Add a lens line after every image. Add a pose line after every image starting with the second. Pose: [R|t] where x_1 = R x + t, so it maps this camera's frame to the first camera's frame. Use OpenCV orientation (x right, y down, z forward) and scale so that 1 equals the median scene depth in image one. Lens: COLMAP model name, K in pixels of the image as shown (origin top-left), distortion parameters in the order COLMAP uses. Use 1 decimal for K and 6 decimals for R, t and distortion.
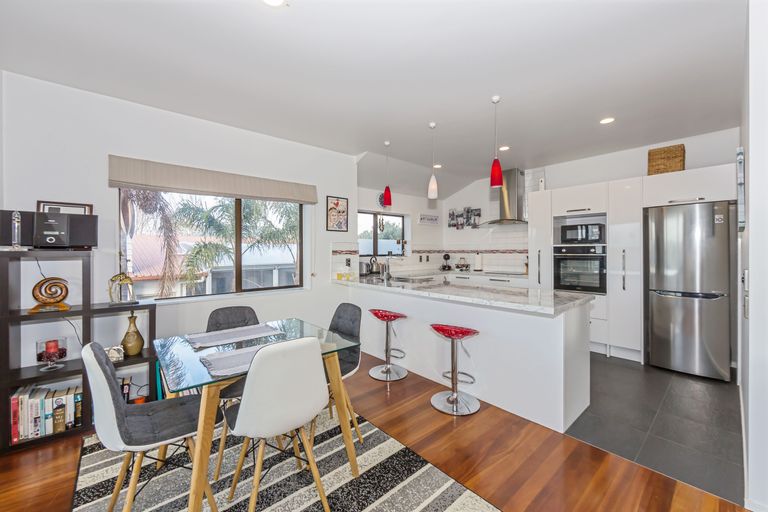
lens RADIAL K [[310.3, 0, 392.6], [0, 310.3, 253.7], [0, 0, 1]] dist [-0.006984, -0.001385]
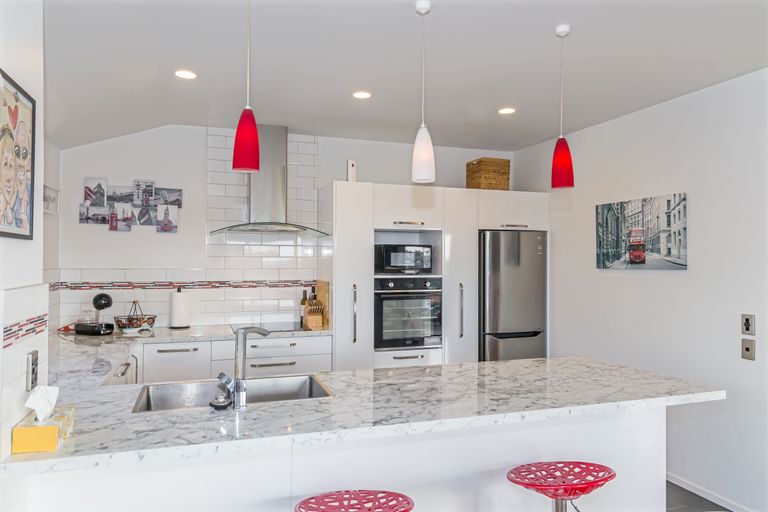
lens RADIAL K [[515.6, 0, 399.6], [0, 515.6, 262.8], [0, 0, 1]] dist [0.017483, -0.007298]
pose [[0.380275, 0.002320, 0.924870, -0.406177], [-0.000816, 0.999997, -0.002173, -0.052568], [-0.924873, 0.000072, 0.380276, 0.591272]]
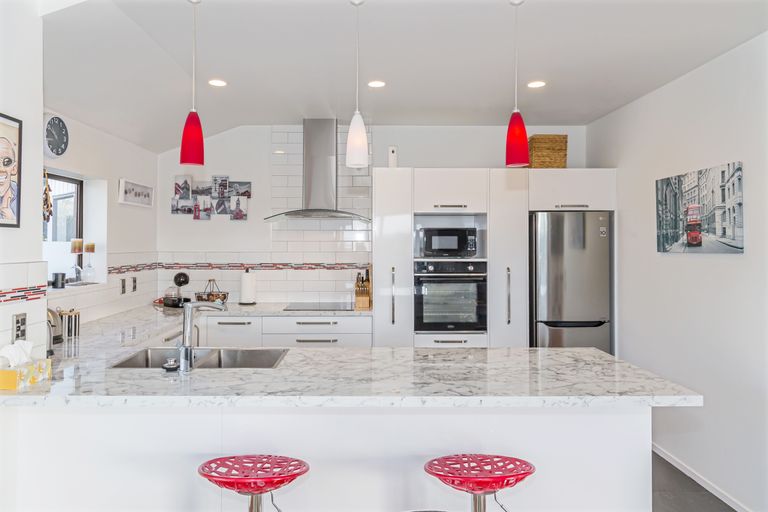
lens RADIAL K [[515.6, 0, 387.2], [0, 515.6, 242.5], [0, 0, 1]] dist [0.017483, -0.007298]
pose [[0.652287, 0.009077, 0.757918, -0.298569], [0.000039, 0.999928, -0.012009, -0.049746], [-0.757972, 0.007863, 0.652240, 0.387099]]
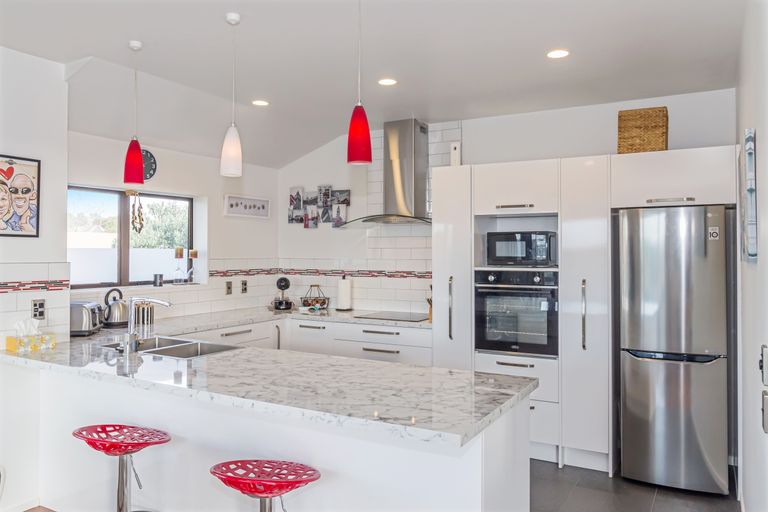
lens RADIAL K [[580.6, 0, 402.3], [0, 580.6, 245.2], [0, 0, 1]] dist [-0.028263, 0.022570]
pose [[0.943373, 0.012408, 0.331501, 0.065171], [-0.005303, 0.999737, -0.022329, -0.044866], [-0.331691, 0.019307, 0.943191, 0.085295]]
